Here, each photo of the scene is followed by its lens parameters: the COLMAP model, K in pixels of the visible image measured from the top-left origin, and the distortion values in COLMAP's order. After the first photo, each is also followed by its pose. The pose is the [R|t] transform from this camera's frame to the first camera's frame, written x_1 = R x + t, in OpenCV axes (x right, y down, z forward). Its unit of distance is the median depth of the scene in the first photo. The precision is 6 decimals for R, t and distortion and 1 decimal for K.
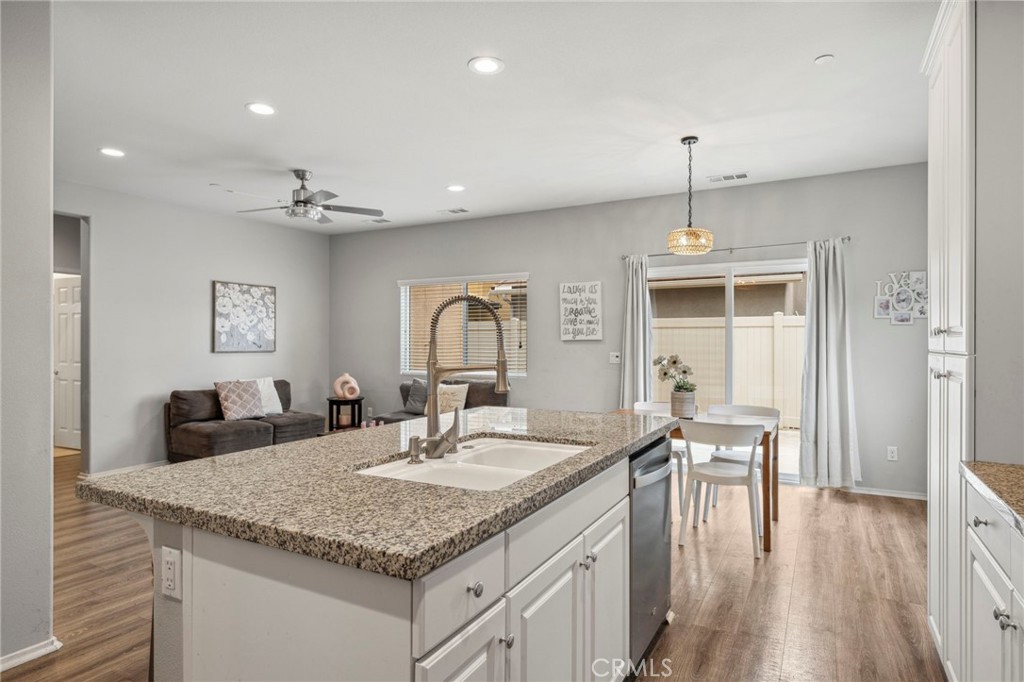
lens RADIAL K [[574.5, 0, 512.0], [0, 574.5, 341.0], [0, 0, 1]] dist [-0.000359, -0.000618]
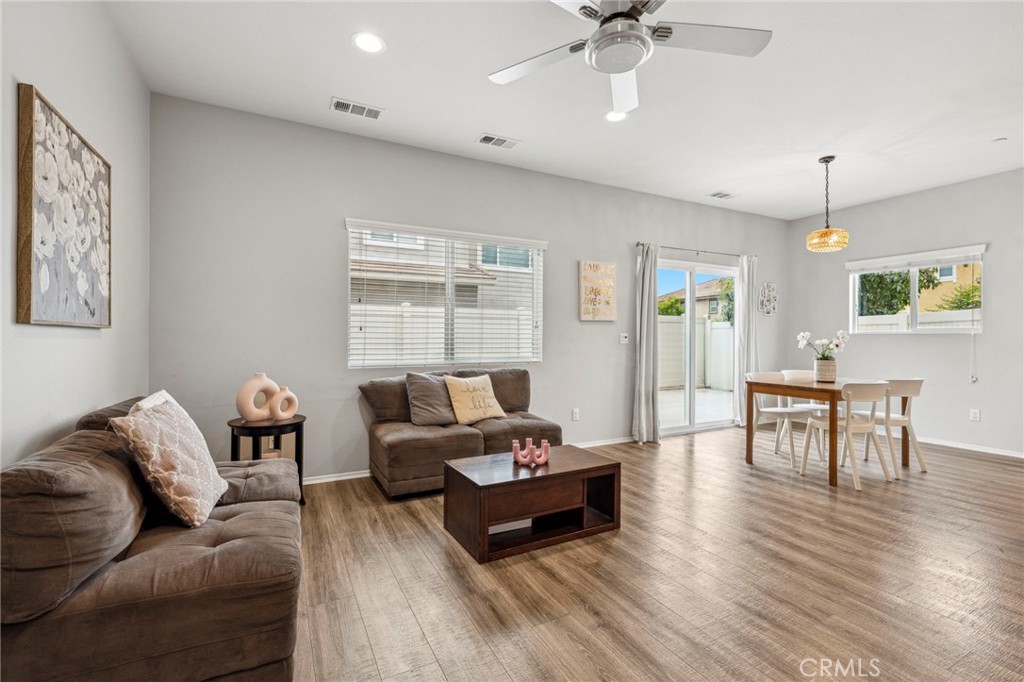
lens RADIAL K [[457.7, 0, 512.0], [0, 457.7, 341.0], [0, 0, 1]] dist [0.002475, -0.000187]
pose [[0.552057, -0.004144, 0.833796, -0.610597], [-0.004608, 0.999957, 0.008021, 0.027502], [-0.833794, -0.008270, 0.552014, 0.689156]]
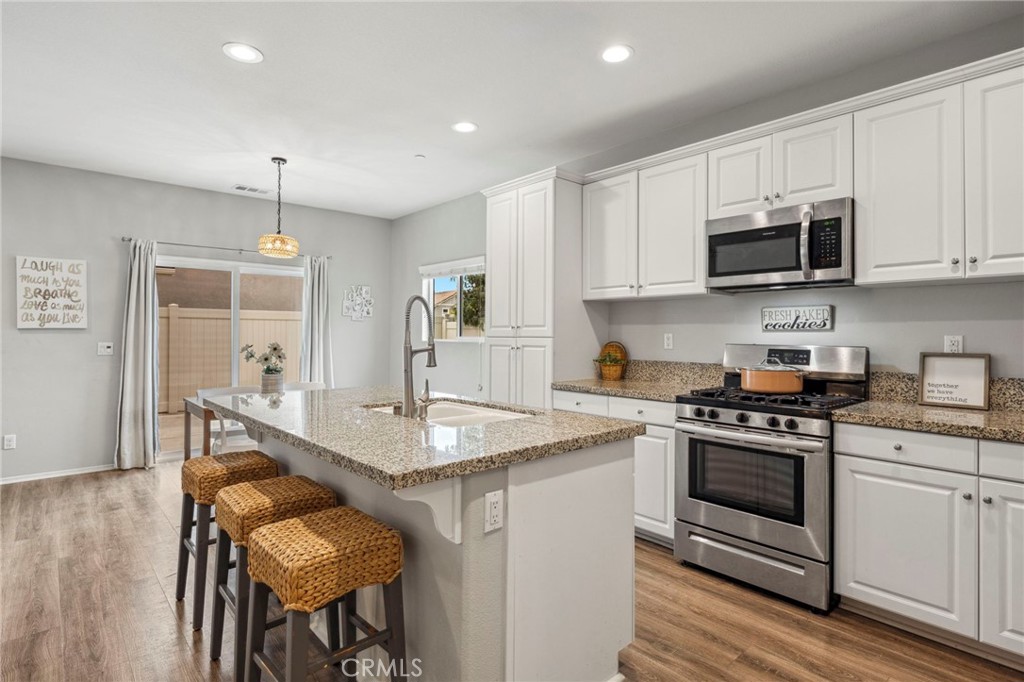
lens RADIAL K [[524.8, 0, 513.5], [0, 524.8, 330.7], [0, 0, 1]] dist [-0.003178, 0.000342]
pose [[0.329158, 0.006867, 0.944250, -0.370586], [-0.004876, 0.999973, -0.005573, 0.002708], [-0.944262, -0.002770, 0.329183, 0.128152]]
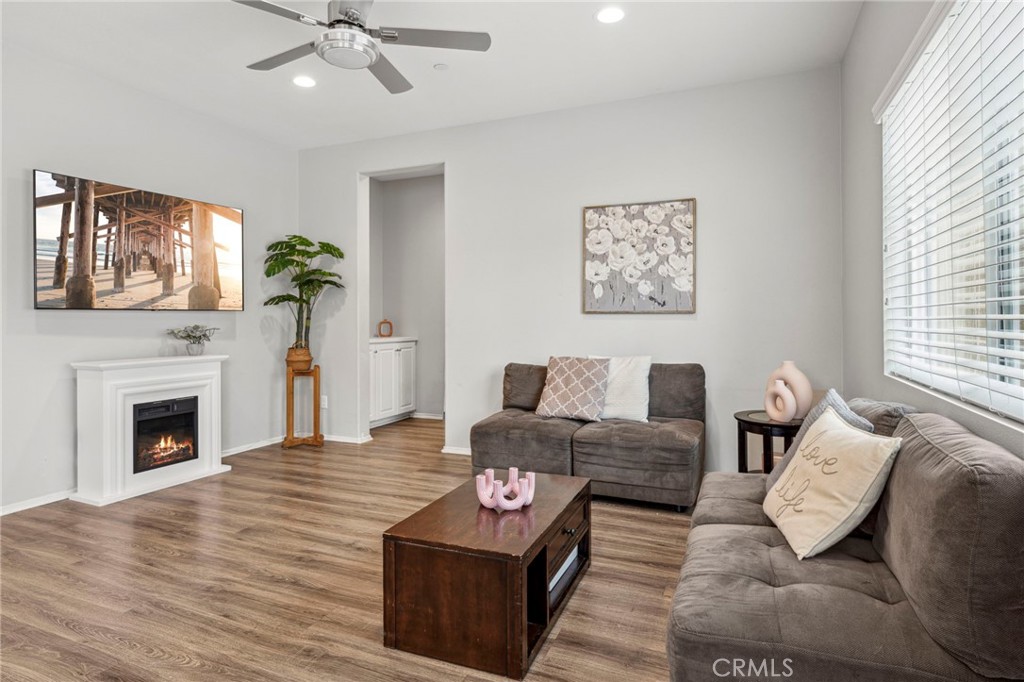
lens RADIAL K [[574.4, 0, 496.3], [0, 574.4, 315.1], [0, 0, 1]] dist [-0.000707, -0.000093]
pose [[0.089091, -0.006801, -0.996000, 0.153953], [0.003884, 0.999971, -0.006480, 0.027580], [0.996016, -0.003291, 0.089115, 0.880700]]
